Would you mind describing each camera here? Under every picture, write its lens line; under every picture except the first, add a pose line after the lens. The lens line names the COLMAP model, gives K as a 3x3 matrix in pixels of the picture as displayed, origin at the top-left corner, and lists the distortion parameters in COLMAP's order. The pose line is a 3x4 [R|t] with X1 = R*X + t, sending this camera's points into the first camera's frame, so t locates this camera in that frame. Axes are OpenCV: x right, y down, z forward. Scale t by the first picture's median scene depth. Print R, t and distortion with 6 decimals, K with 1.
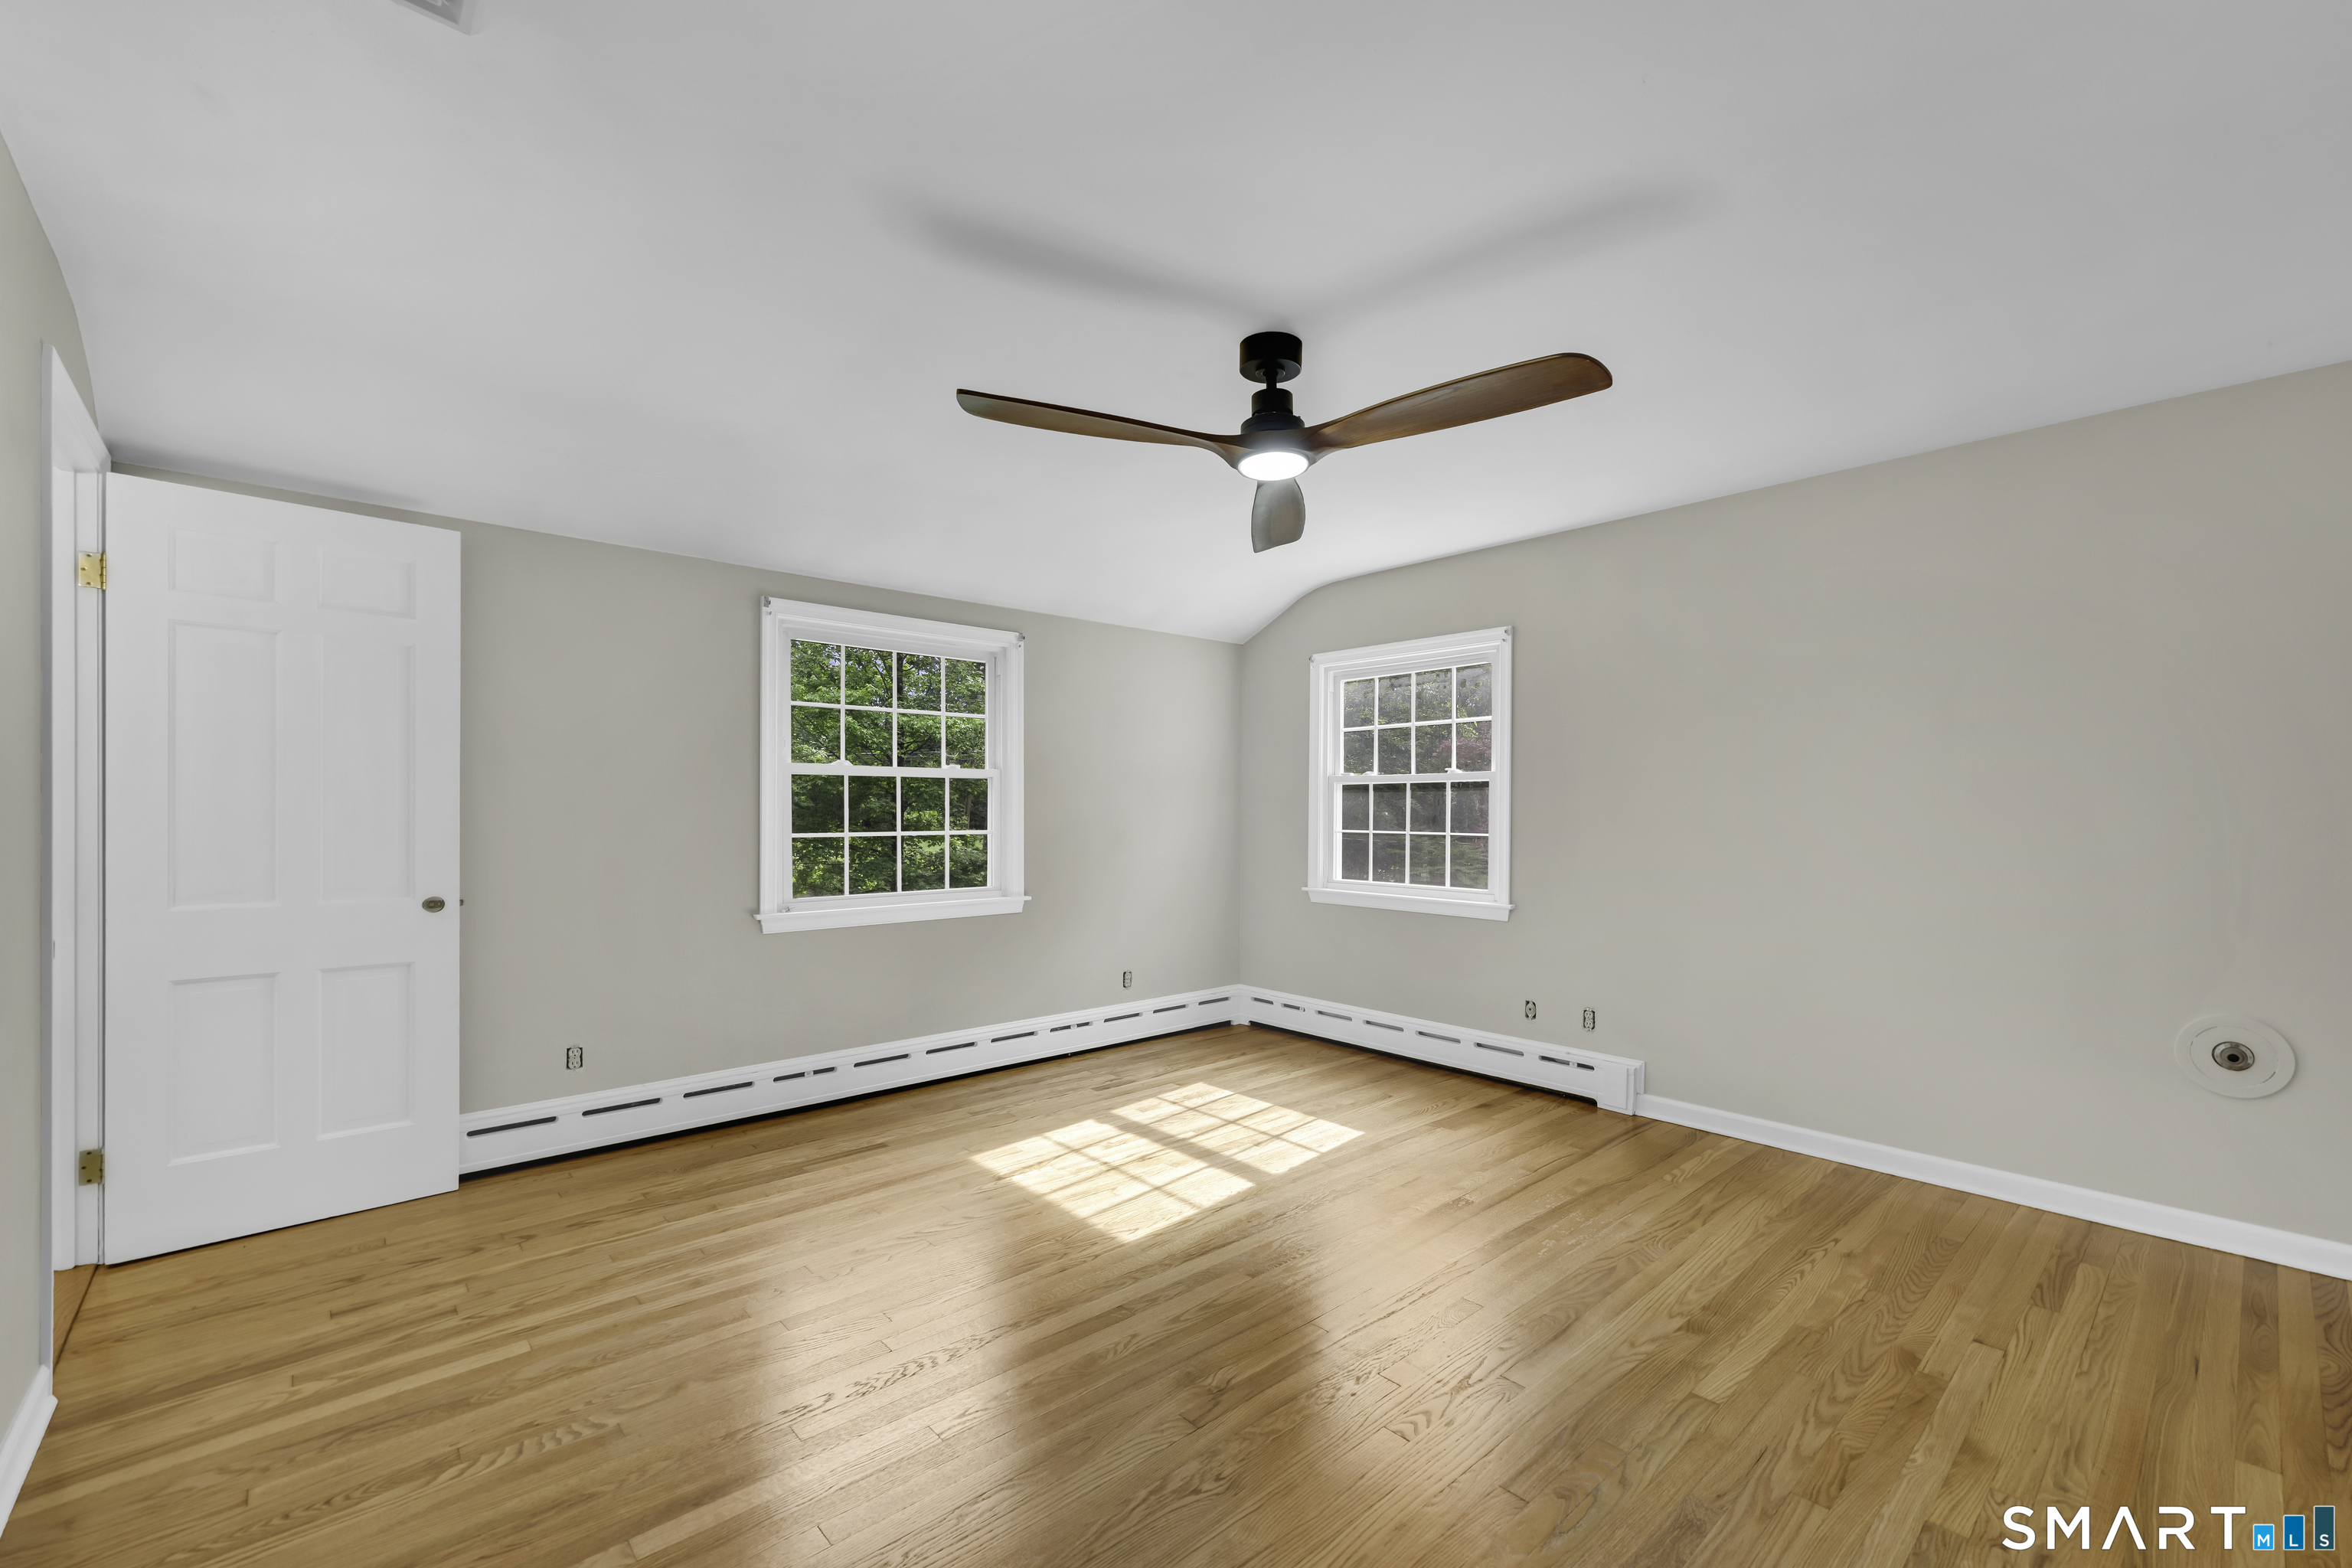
lens RADIAL K [[967.6, 0, 1191.1], [0, 967.6, 805.2], [0, 0, 1]] dist [0.000175, 0.000296]
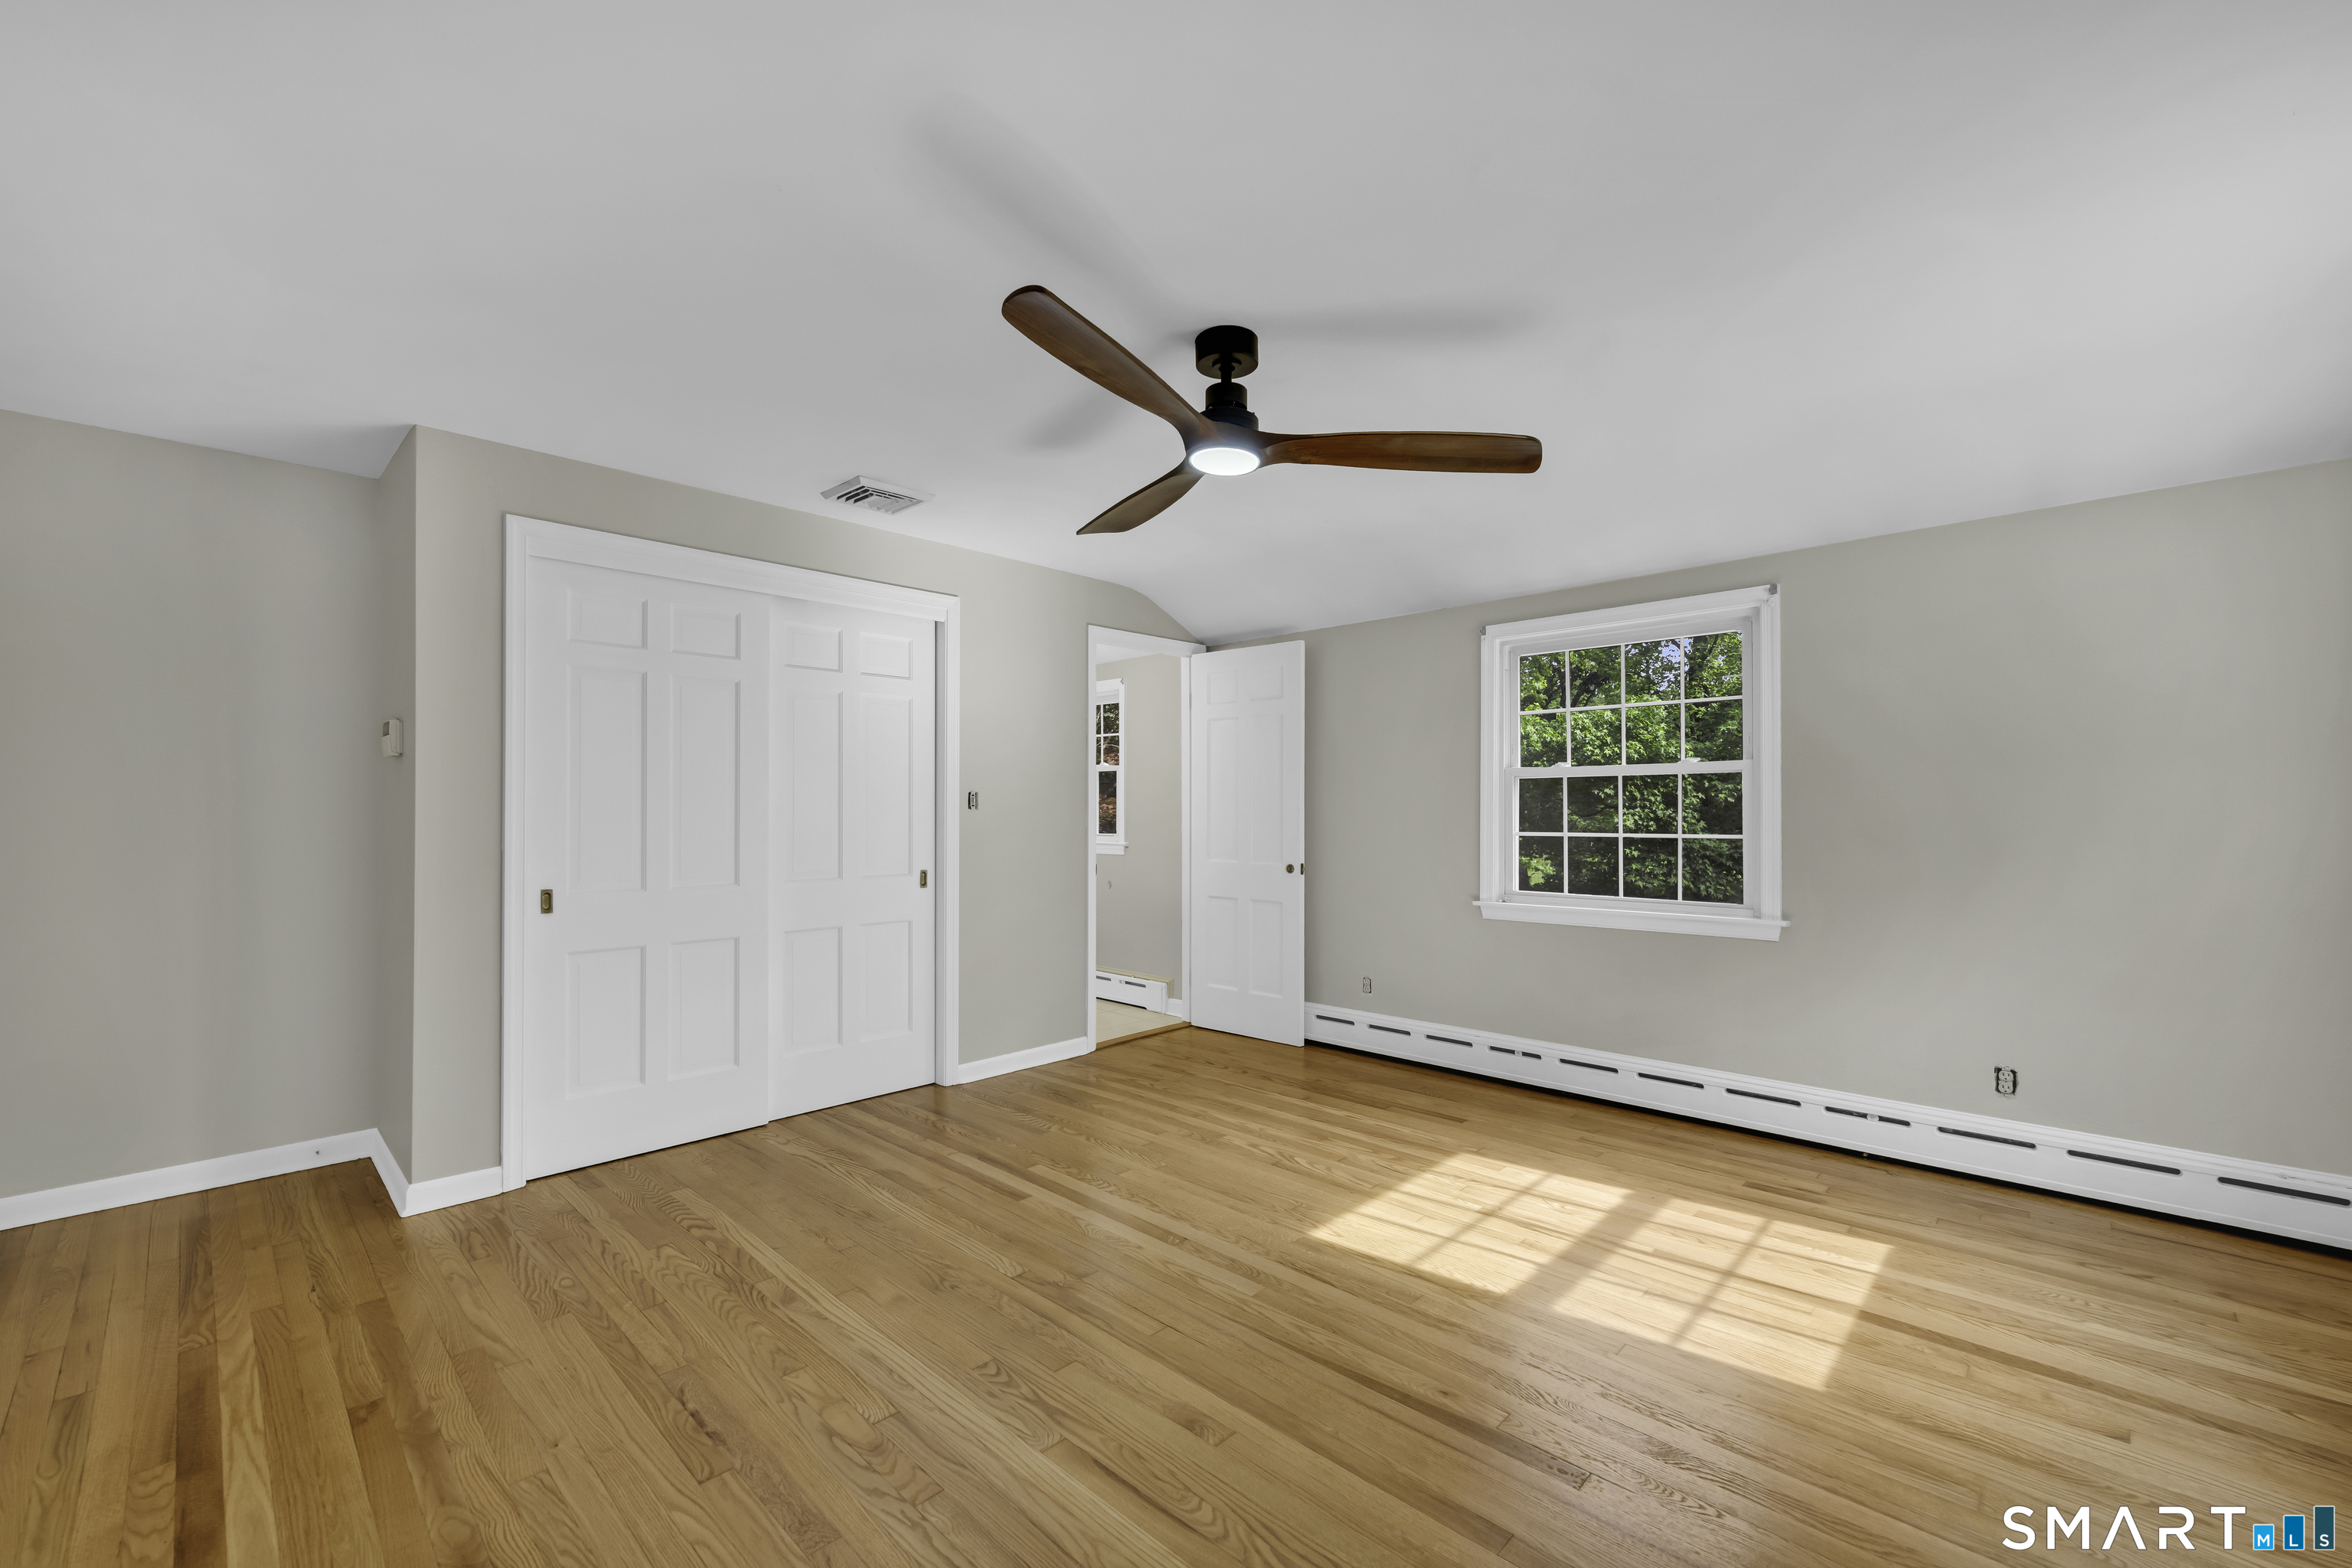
lens RADIAL K [[967.6, 0, 1193.0], [0, 967.6, 789.9], [0, 0, 1]] dist [0.000175, 0.000296]
pose [[0.068220, -0.019725, -0.997475, 0.695887], [0.013425, 0.999732, -0.018851, -0.003031], [0.997580, -0.012105, 0.068467, 0.583644]]
